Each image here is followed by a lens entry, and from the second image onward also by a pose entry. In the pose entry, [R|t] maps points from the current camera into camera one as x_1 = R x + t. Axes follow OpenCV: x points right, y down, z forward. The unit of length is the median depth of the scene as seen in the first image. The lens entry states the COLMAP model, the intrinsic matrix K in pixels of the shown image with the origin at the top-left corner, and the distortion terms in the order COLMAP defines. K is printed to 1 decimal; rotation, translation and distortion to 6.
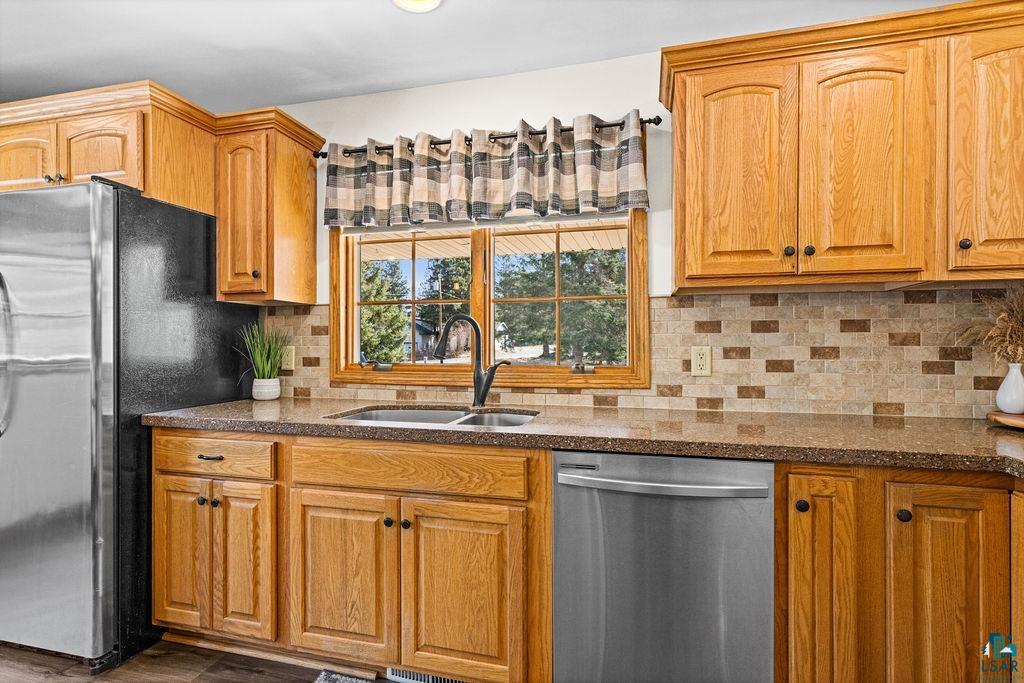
lens RADIAL K [[501.9, 0, 512.0], [0, 501.9, 341.5], [0, 0, 1]] dist [-0.000234, -0.000009]
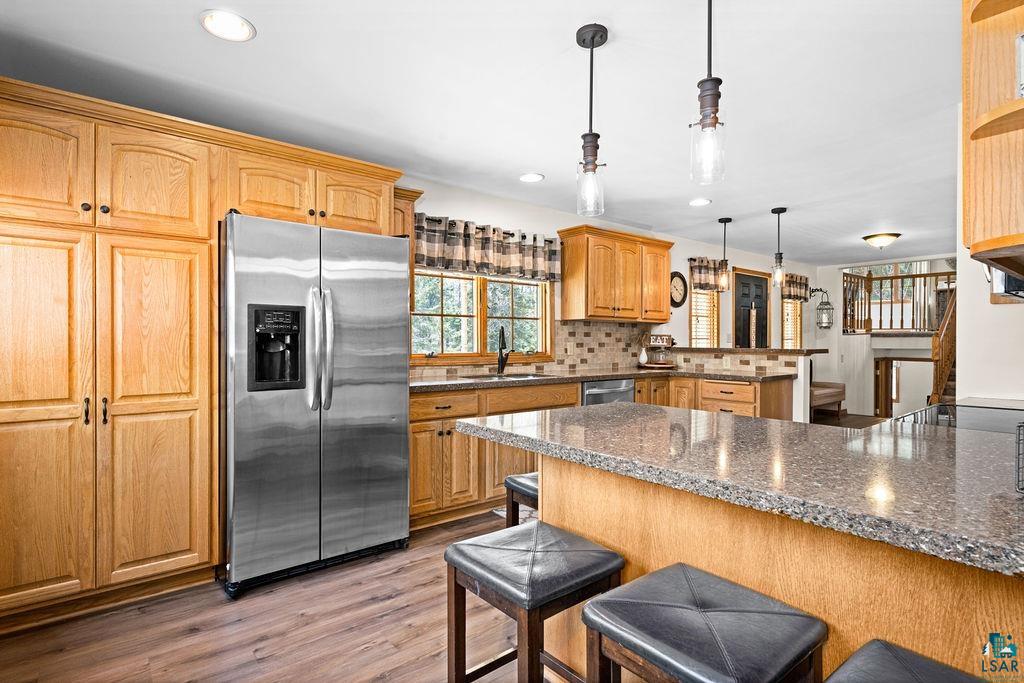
lens RADIAL K [[512.0, 0, 512.0], [0, 512.0, 341.5], [0, 0, 1]] dist [0.000043, 0.000017]
pose [[0.595224, 0.002597, 0.803555, -1.666296], [-0.008476, 0.999959, 0.003047, 0.000222], [-0.803515, -0.008625, 0.595222, -0.198214]]
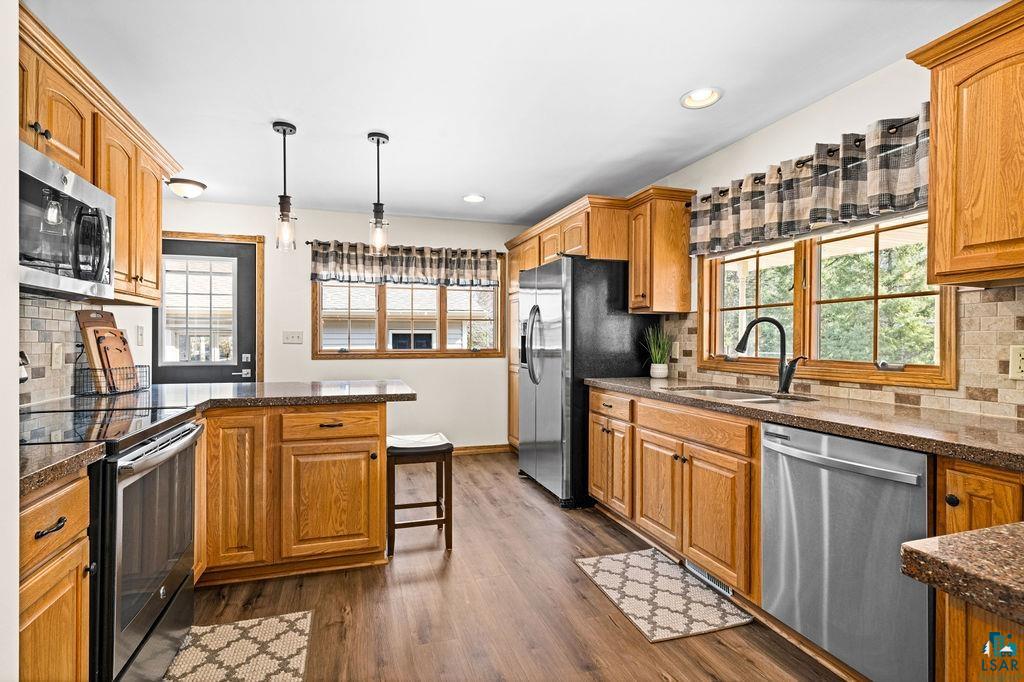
lens RADIAL K [[501.9, 0, 512.0], [0, 501.9, 341.0], [0, 0, 1]] dist [-0.000234, -0.000009]
pose [[0.543983, 0.005969, -0.839075, 0.608735], [-0.000919, 0.999978, 0.006518, -0.002781], [0.839096, -0.002775, 0.543977, -0.201300]]
